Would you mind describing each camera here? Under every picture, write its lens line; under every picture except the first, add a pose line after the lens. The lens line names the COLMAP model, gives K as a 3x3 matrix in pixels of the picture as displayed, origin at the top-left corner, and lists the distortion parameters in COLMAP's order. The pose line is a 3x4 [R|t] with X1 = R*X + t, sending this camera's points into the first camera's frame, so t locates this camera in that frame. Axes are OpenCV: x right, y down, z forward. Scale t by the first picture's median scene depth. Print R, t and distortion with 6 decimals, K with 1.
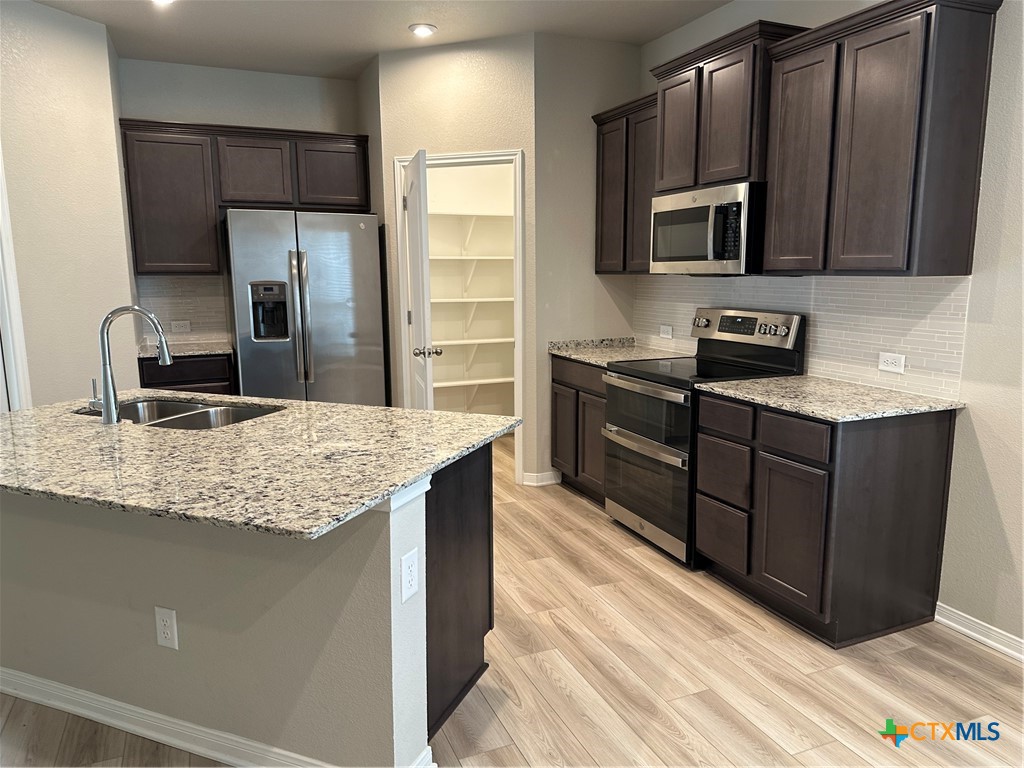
lens RADIAL K [[719.6, 0, 514.2], [0, 719.6, 389.1], [0, 0, 1]] dist [0.060002, -0.080752]
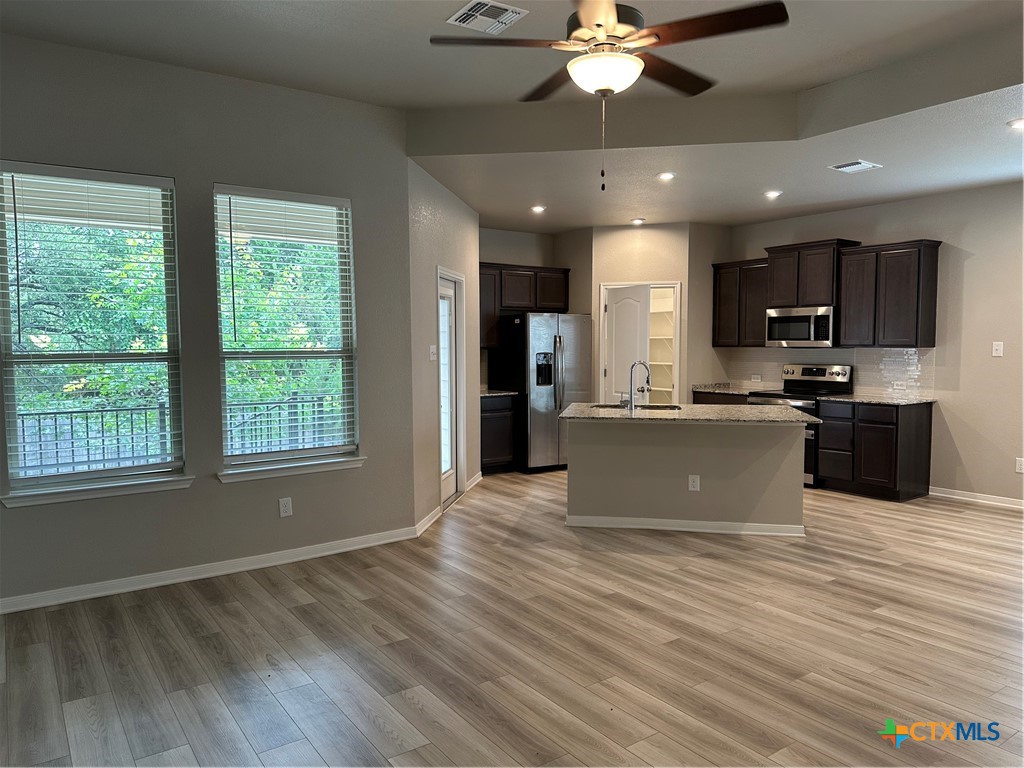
lens RADIAL K [[719.6, 0, 514.8], [0, 719.6, 382.3], [0, 0, 1]] dist [0.060002, -0.080752]
pose [[0.978080, -0.010490, 0.207964, -1.071979], [0.034173, 0.993275, -0.110619, 0.155633], [-0.205405, 0.115301, 0.971861, -0.916158]]
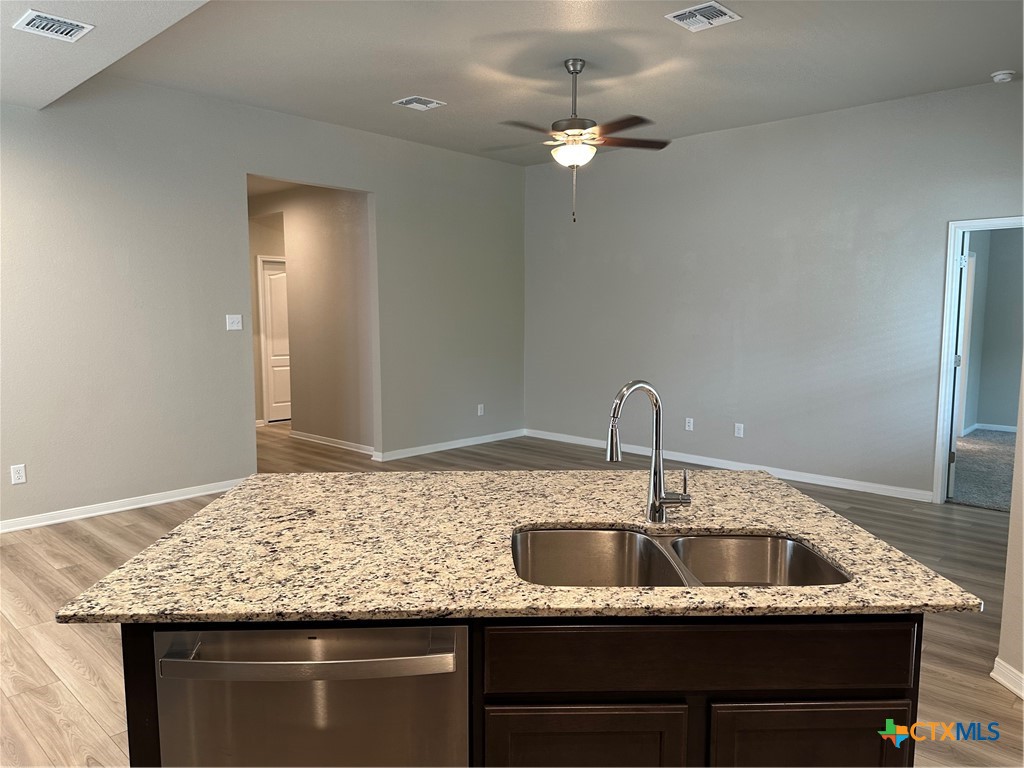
lens RADIAL K [[719.6, 0, 517.7], [0, 719.6, 391.2], [0, 0, 1]] dist [0.060002, -0.080752]
pose [[-0.911235, 0.052412, -0.408538, -0.069425], [-0.064980, 0.961156, 0.268246, -0.224080], [0.406728, 0.270982, -0.872434, 1.207710]]
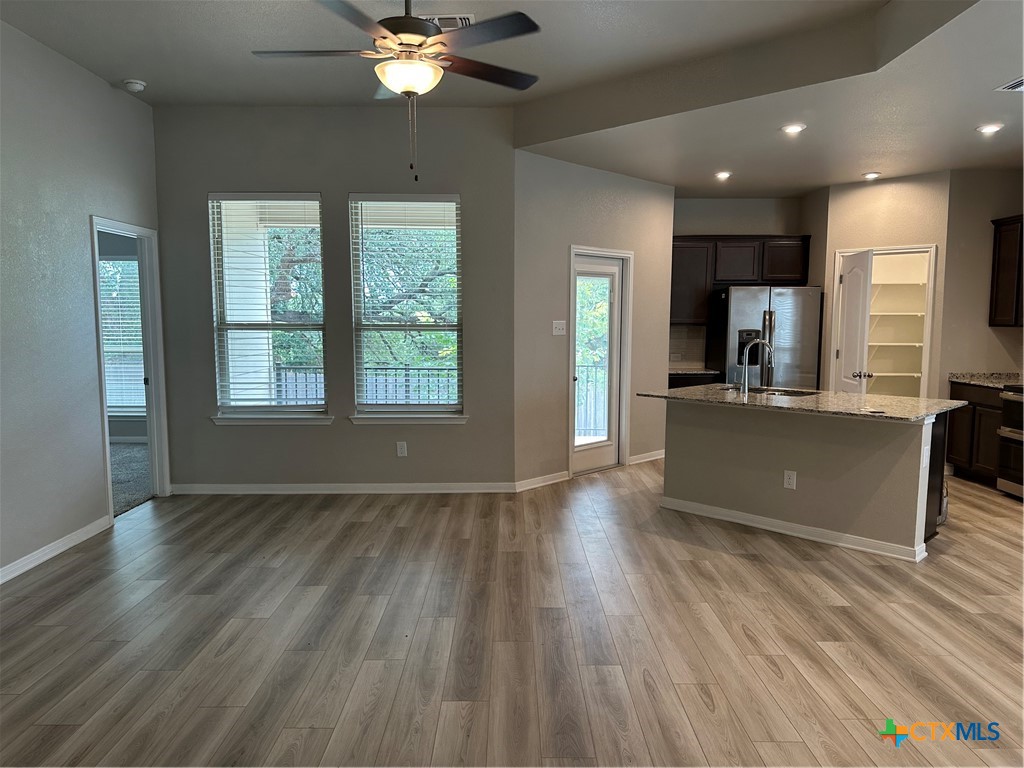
lens RADIAL K [[719.6, 0, 510.9], [0, 719.6, 386.2], [0, 0, 1]] dist [0.060002, -0.080752]
pose [[0.921048, 0.045946, -0.386729, -0.275969], [-0.074555, 0.995452, -0.059298, 0.157166], [0.382246, 0.083449, 0.920285, -0.945691]]
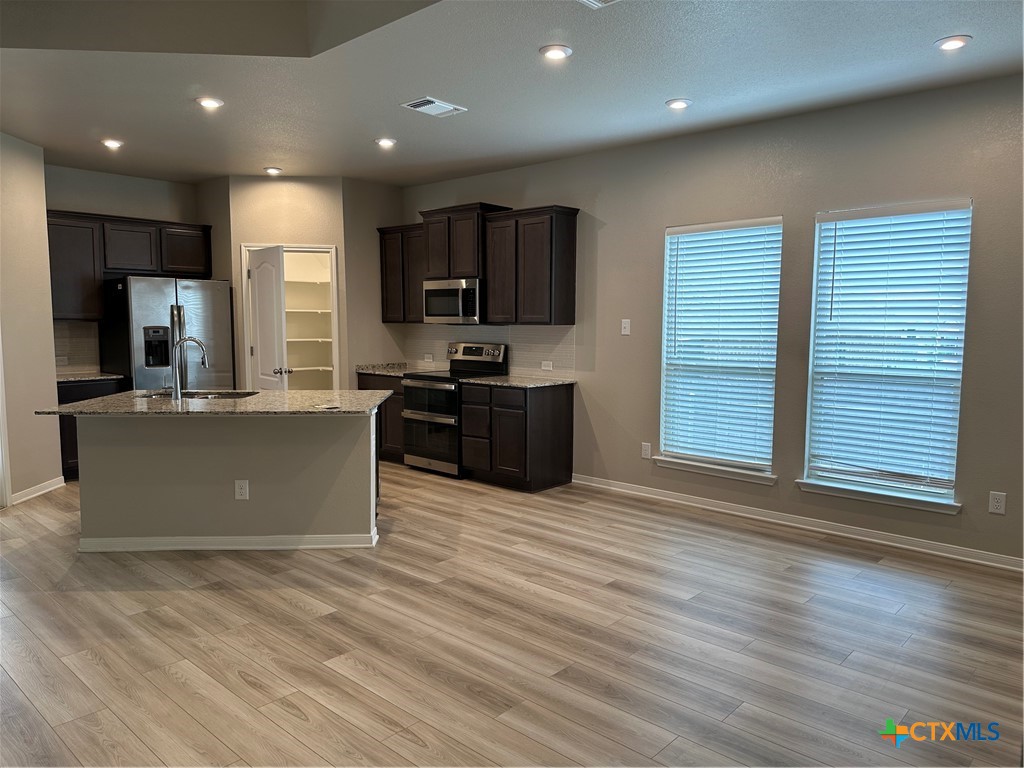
lens RADIAL K [[719.6, 0, 516.6], [0, 719.6, 387.0], [0, 0, 1]] dist [0.060002, -0.080752]
pose [[0.907936, -0.028166, 0.418160, -0.411513], [0.059186, 0.996357, -0.061398, 0.139020], [-0.414908, 0.080495, 0.906296, -0.803452]]
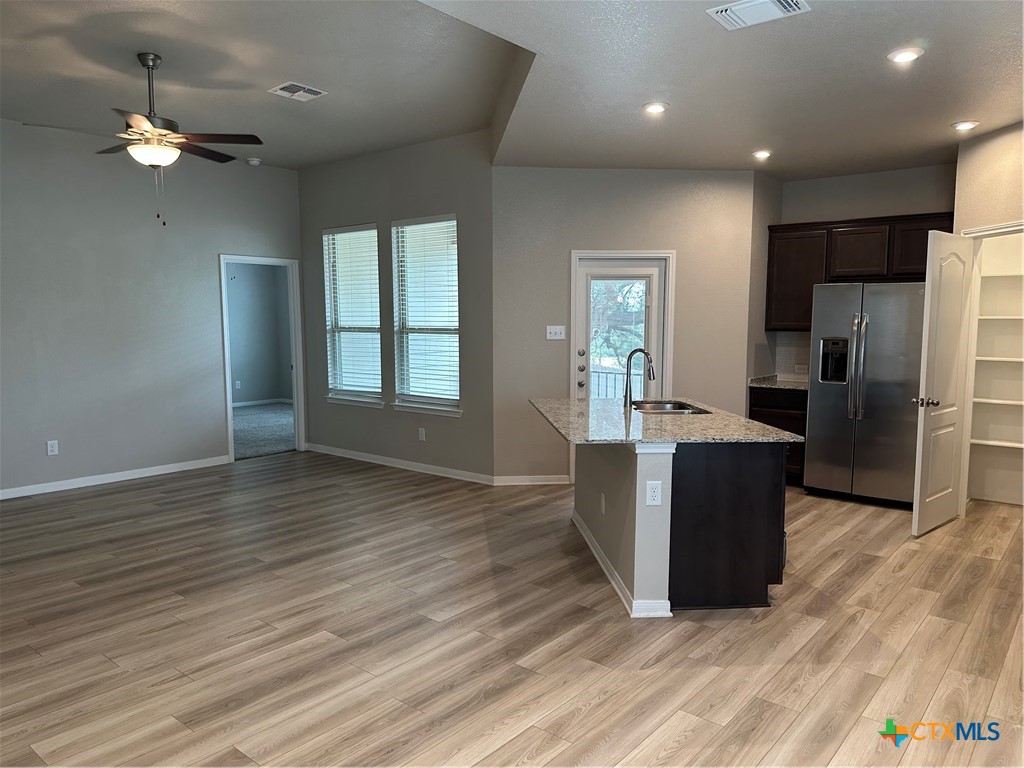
lens RADIAL K [[719.6, 0, 514.2], [0, 719.6, 388.8], [0, 0, 1]] dist [0.060002, -0.080752]
pose [[0.456622, 0.094199, -0.884660, 0.768911], [-0.155073, 0.987584, 0.025117, -0.001740], [0.876041, 0.125718, 0.465560, -0.135154]]
